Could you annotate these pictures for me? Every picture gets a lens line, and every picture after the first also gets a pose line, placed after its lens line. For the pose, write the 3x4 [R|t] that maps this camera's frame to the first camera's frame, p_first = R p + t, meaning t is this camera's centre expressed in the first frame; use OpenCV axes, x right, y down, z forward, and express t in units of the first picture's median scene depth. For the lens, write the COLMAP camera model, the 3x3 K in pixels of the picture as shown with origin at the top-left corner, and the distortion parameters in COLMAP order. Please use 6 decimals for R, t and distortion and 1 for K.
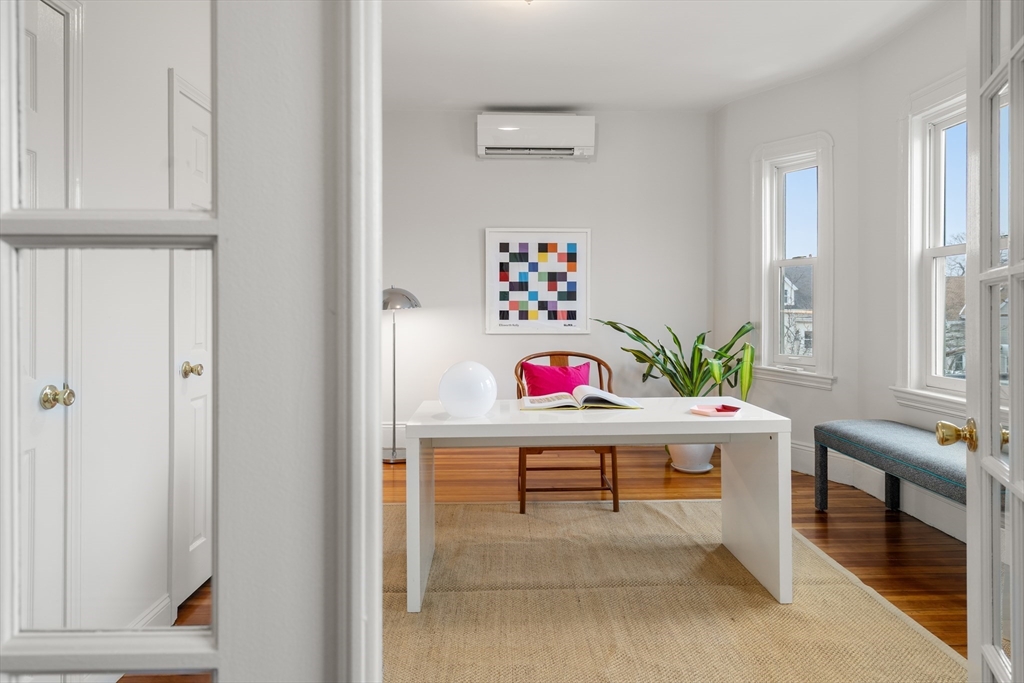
lens RADIAL K [[650.1, 0, 514.0], [0, 650.1, 311.2], [0, 0, 1]] dist [0.005915, 0.001093]
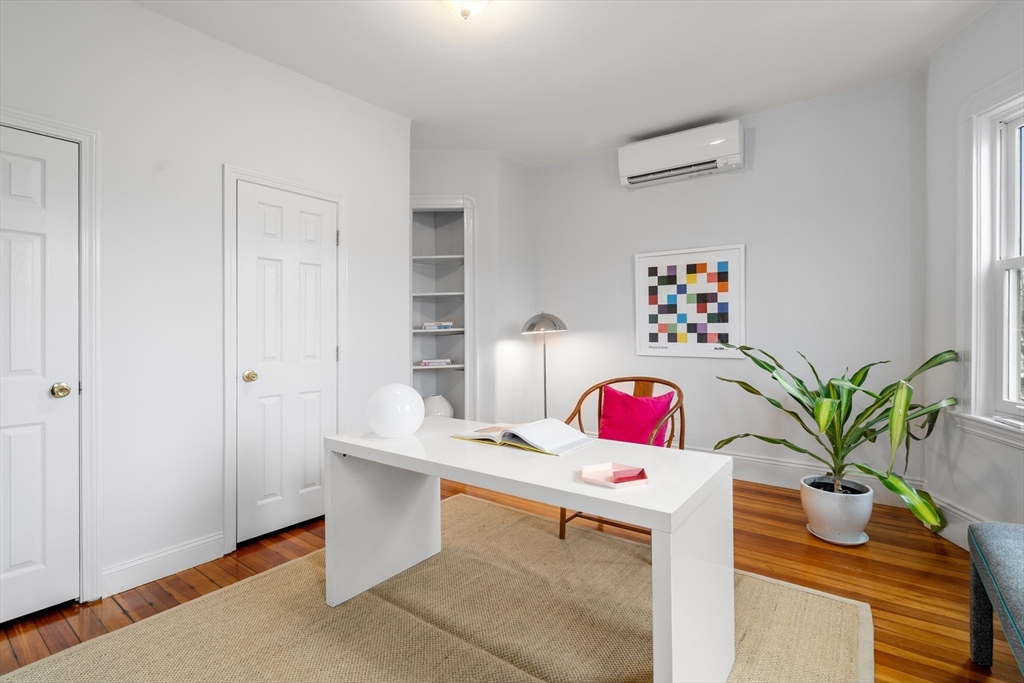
lens RADIAL K [[485.0, 0, 513.9], [0, 485.0, 331.6], [0, 0, 1]] dist [-0.001272, -0.000047]
pose [[0.779530, 0.001844, -0.626362, 0.293186], [-0.001290, 0.999998, 0.001339, -0.004053], [0.626363, -0.000235, 0.779531, 0.265254]]
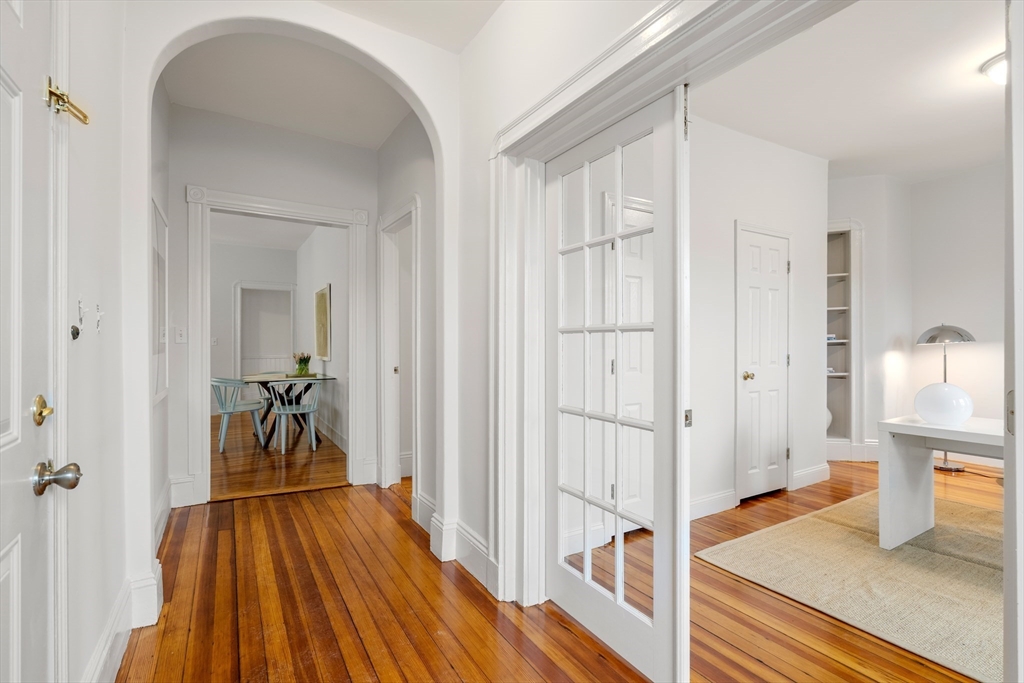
lens RADIAL K [[481.9, 0, 512.0], [0, 481.9, 341.5], [0, 0, 1]] dist [-0.002538, -0.000377]
pose [[0.492417, 0.000174, -0.870359, 0.182969], [-0.002199, 0.999997, -0.001044, -0.002904], [0.870357, 0.002428, 0.492416, -0.132766]]
